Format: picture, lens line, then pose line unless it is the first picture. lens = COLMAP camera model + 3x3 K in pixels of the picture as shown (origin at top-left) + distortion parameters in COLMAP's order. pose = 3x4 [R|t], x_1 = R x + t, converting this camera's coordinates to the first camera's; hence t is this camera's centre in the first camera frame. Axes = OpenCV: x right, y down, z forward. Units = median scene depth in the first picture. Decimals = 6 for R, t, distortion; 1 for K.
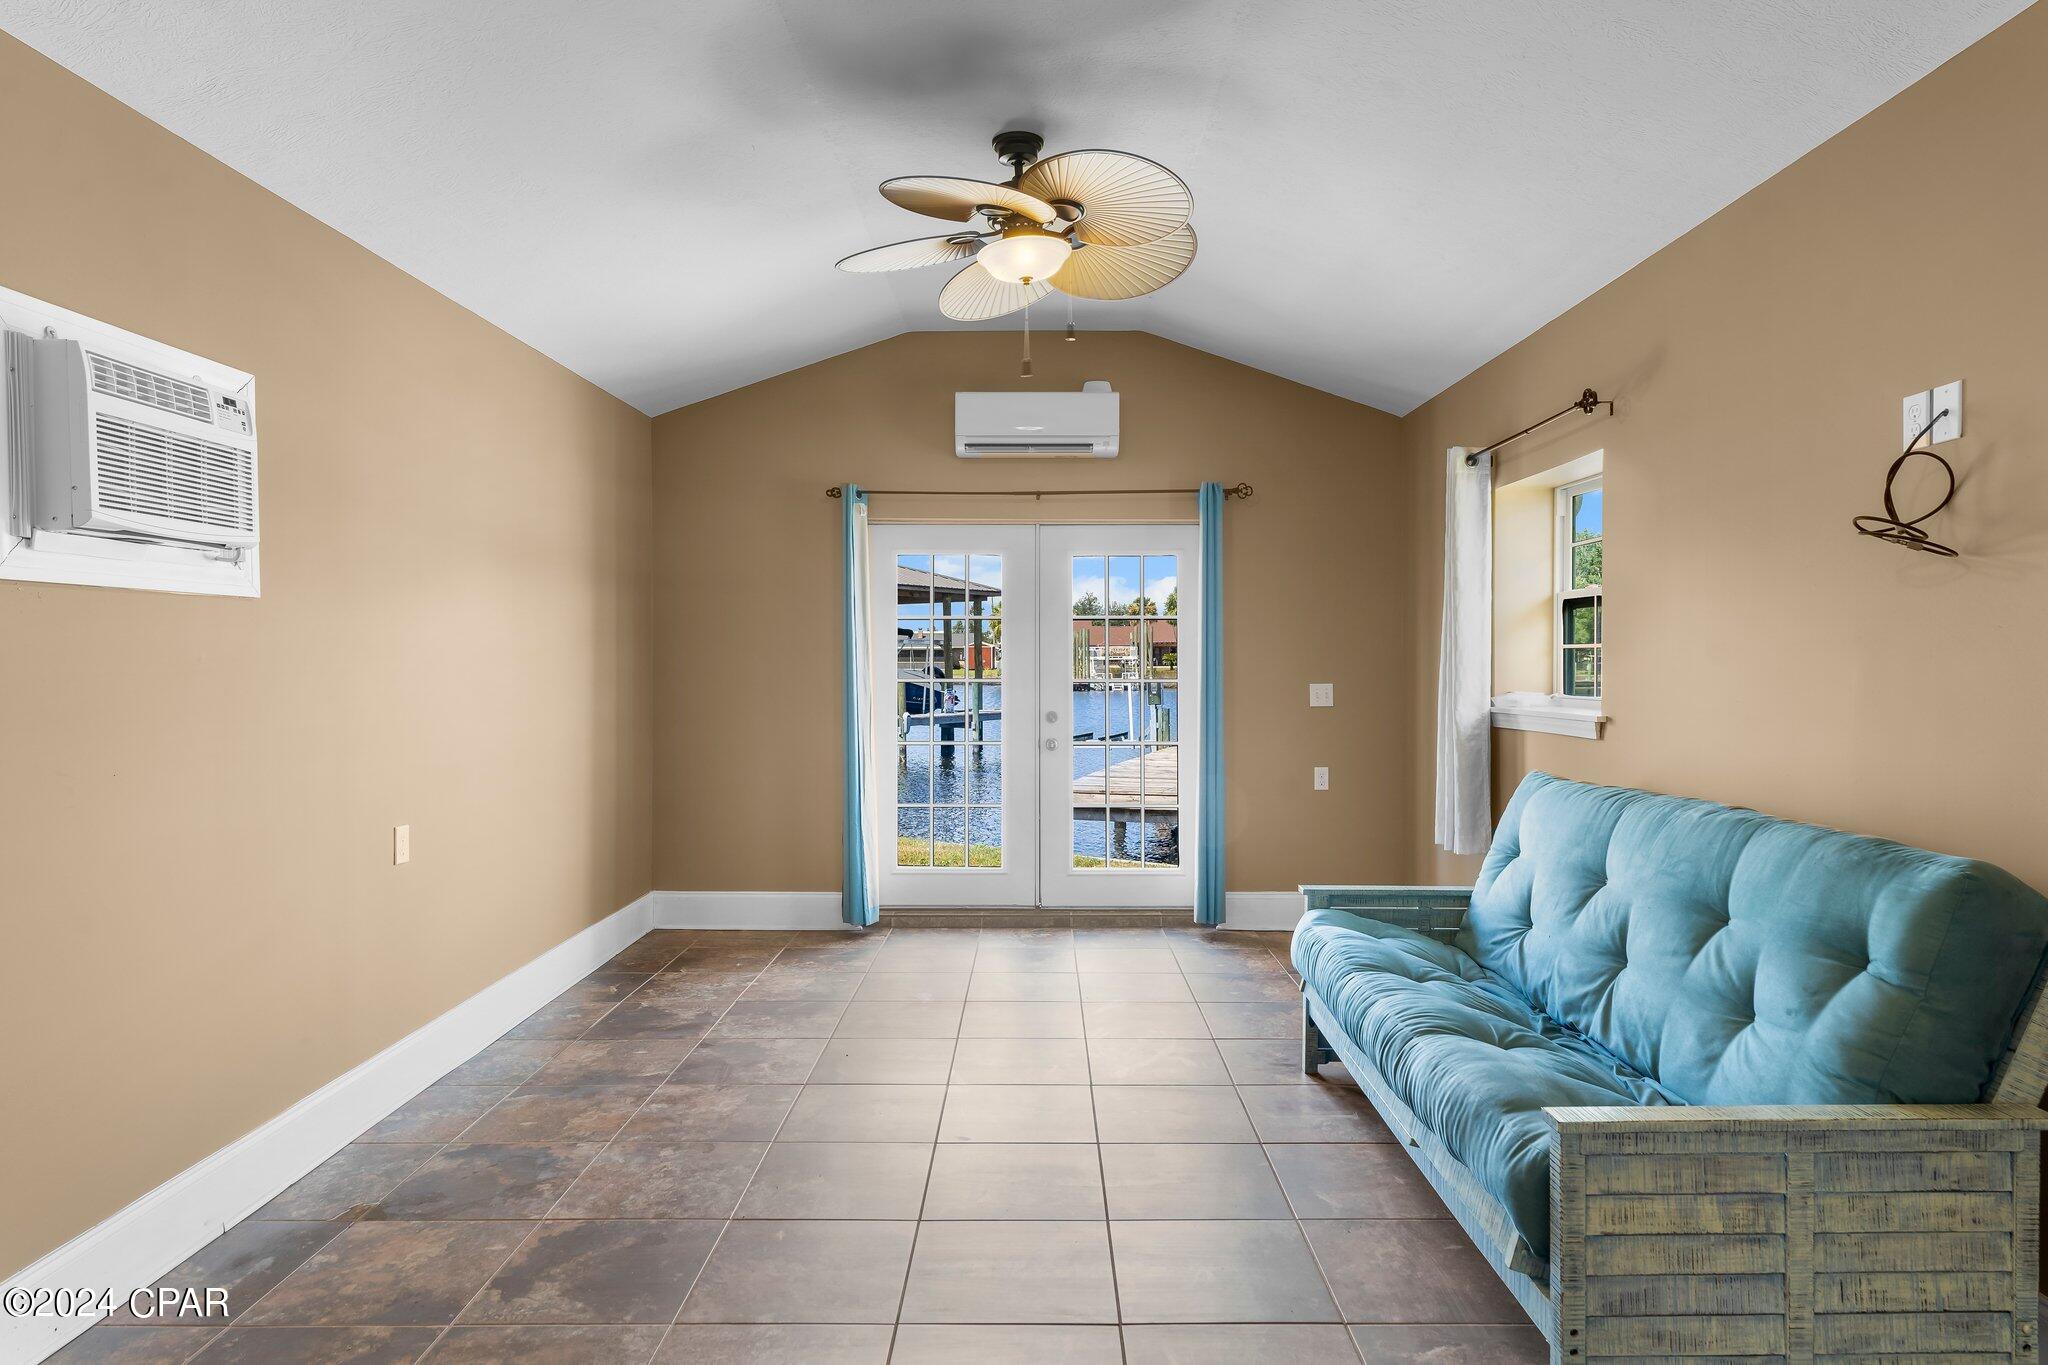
lens RADIAL K [[1181.2, 0, 1024.0], [0, 1181.2, 682.5], [0, 0, 1]] dist [-0.000253, -0.000077]
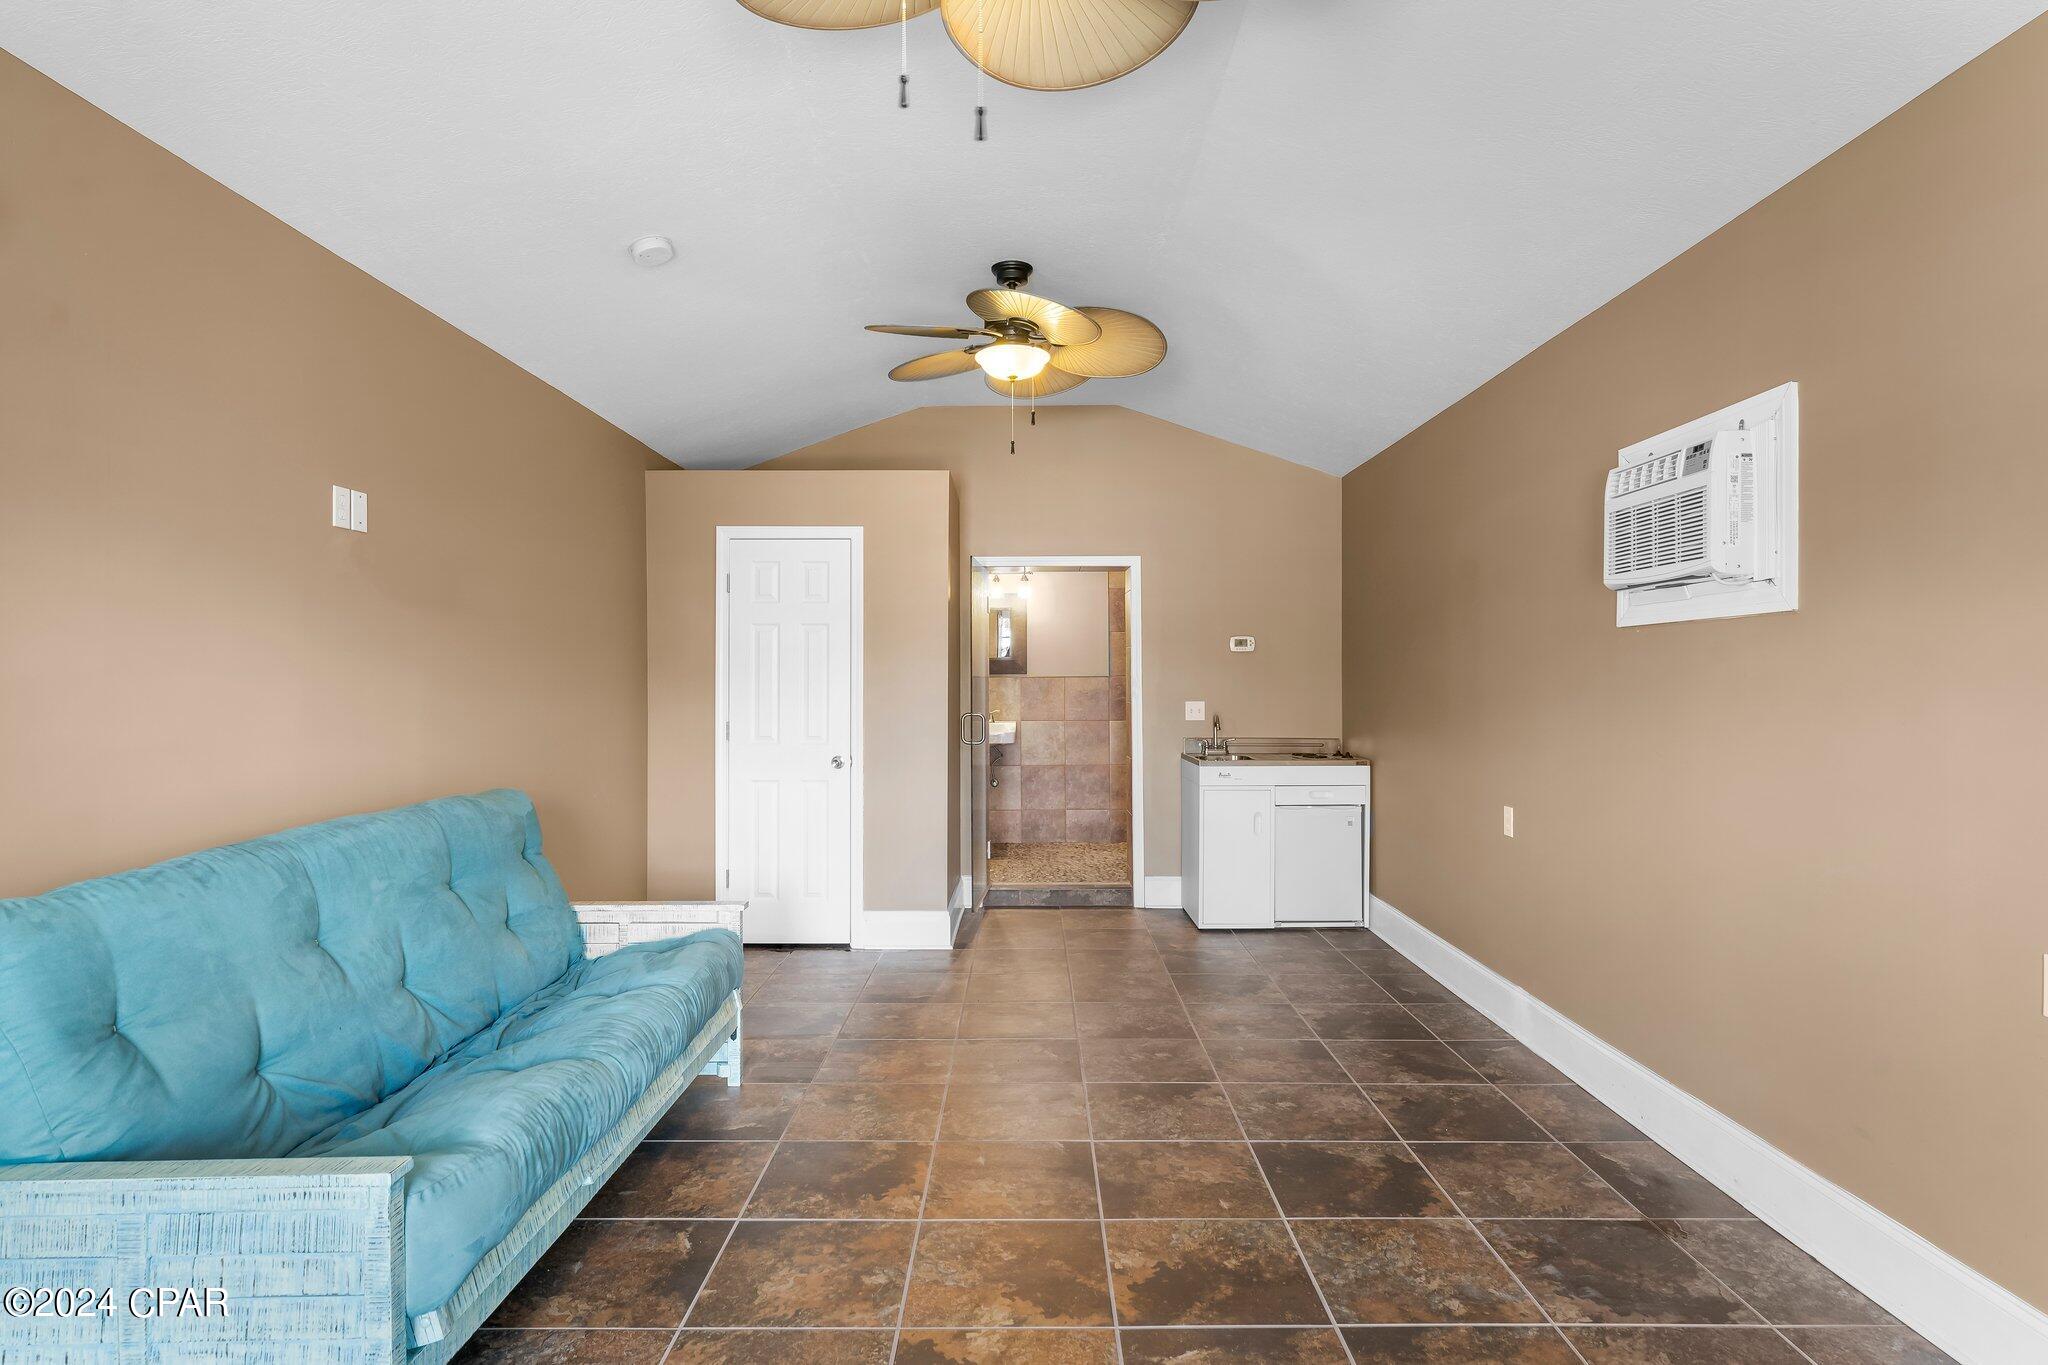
lens RADIAL K [[1061.5, 0, 1024.0], [0, 1061.5, 682.5], [0, 0, 1]] dist [-0.000136, -0.000036]
pose [[-0.999966, 0.003896, -0.007280, -0.016593], [0.003746, 0.999785, 0.020405, -0.035023], [0.007358, 0.020377, -0.999765, 1.998823]]
